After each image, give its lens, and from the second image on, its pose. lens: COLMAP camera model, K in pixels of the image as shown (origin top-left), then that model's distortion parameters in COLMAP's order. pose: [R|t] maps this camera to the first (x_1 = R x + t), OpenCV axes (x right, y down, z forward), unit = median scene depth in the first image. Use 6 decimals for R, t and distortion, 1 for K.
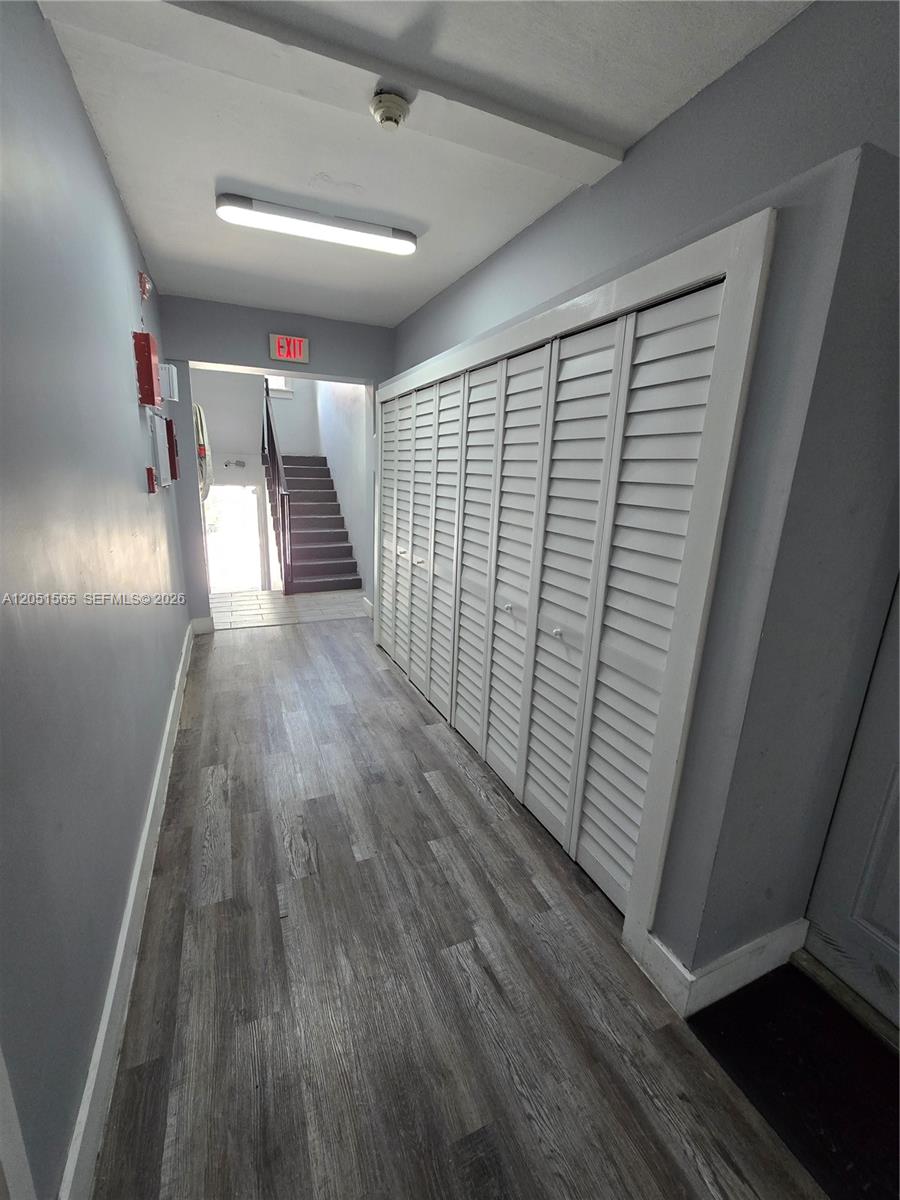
lens RADIAL K [[489.4, 0, 443.9], [0, 489.4, 596.6], [0, 0, 1]] dist [-0.001927, 0.000509]
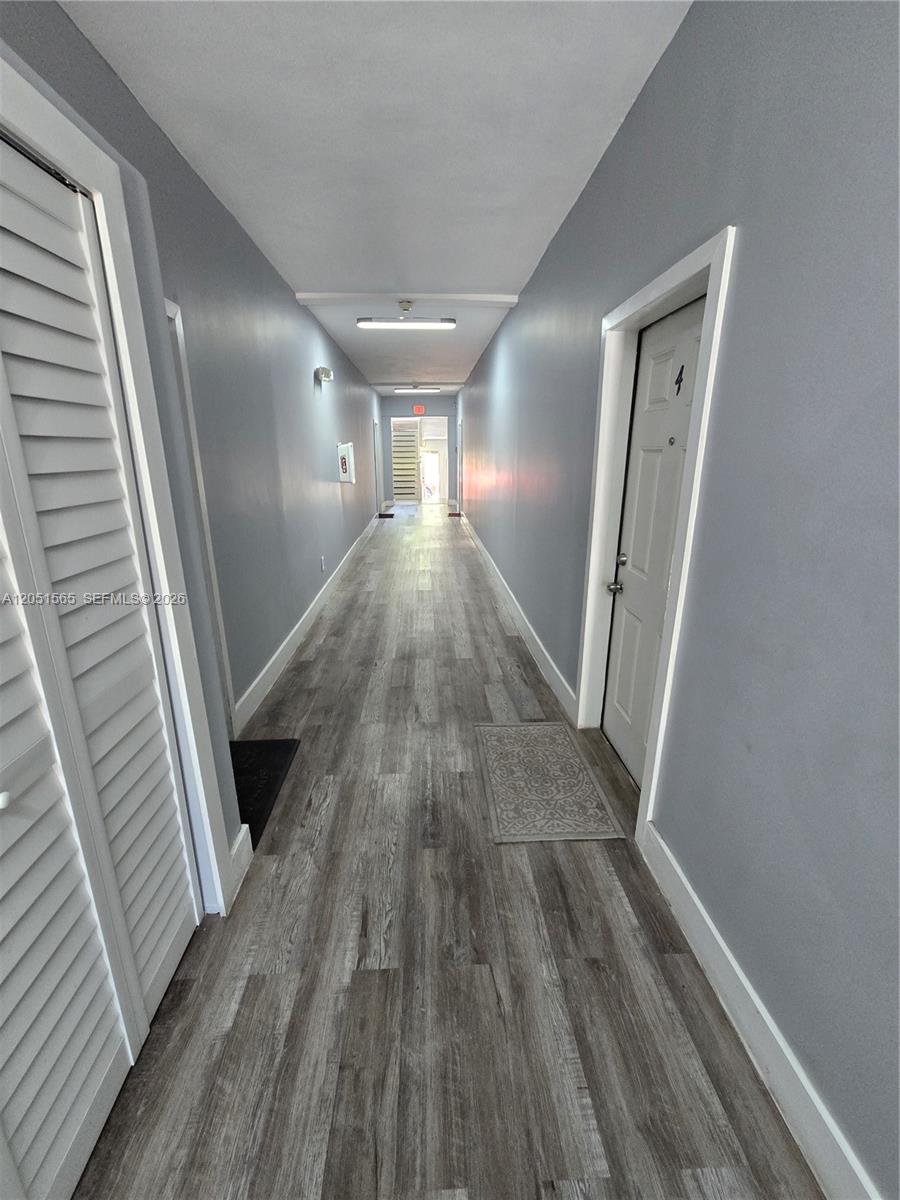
lens RADIAL K [[489.4, 0, 443.9], [0, 489.4, 596.6], [0, 0, 1]] dist [-0.001927, 0.000509]
pose [[-0.932939, -0.130729, 0.335462, -0.299642], [0.065192, 0.855010, 0.514498, -0.327023], [-0.354084, 0.501865, -0.789149, 1.334783]]
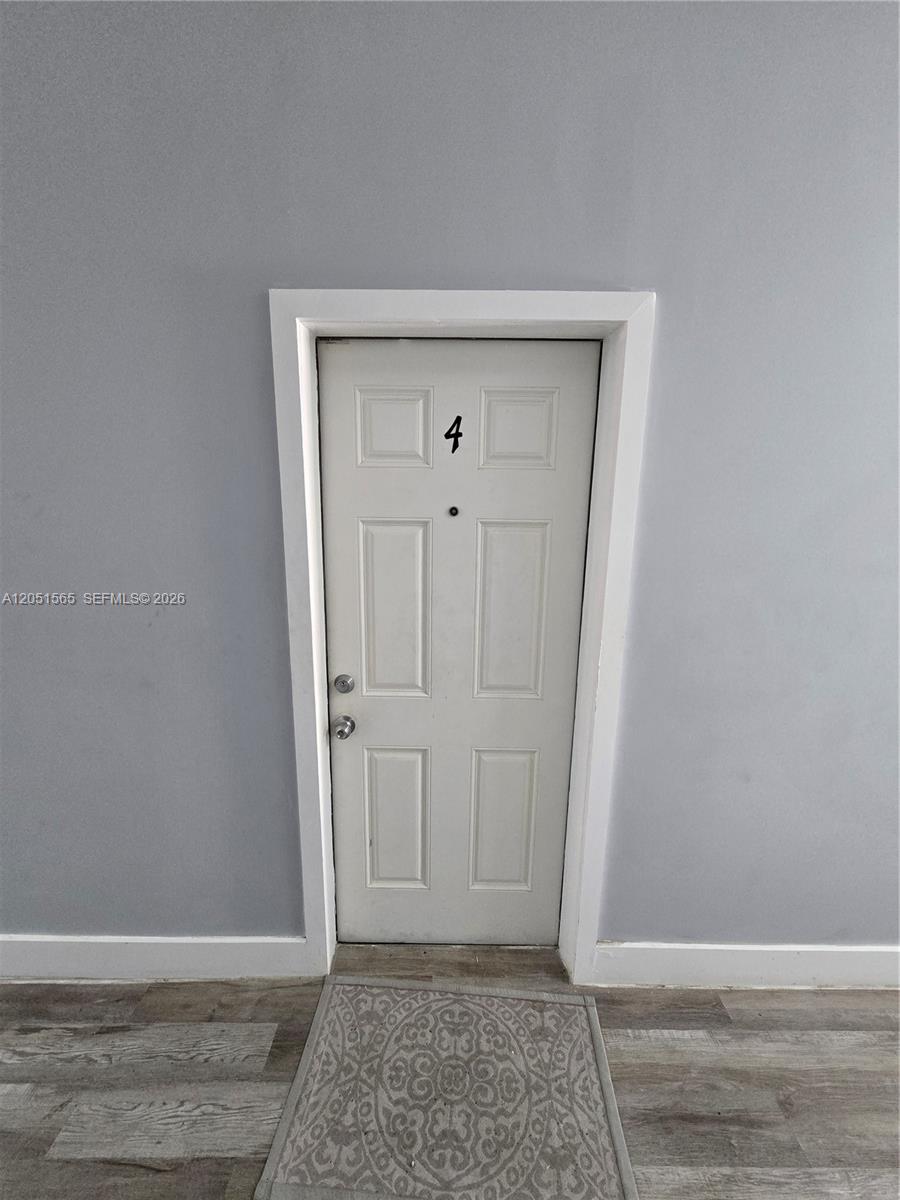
lens RADIAL K [[489.4, 0, 443.9], [0, 489.4, 596.6], [0, 0, 1]] dist [-0.001927, 0.000509]
pose [[-0.400658, 0.150203, -0.903832, 0.464299], [-0.254698, 0.929331, 0.267346, -0.095063], [0.880115, 0.337318, -0.334088, 0.361118]]
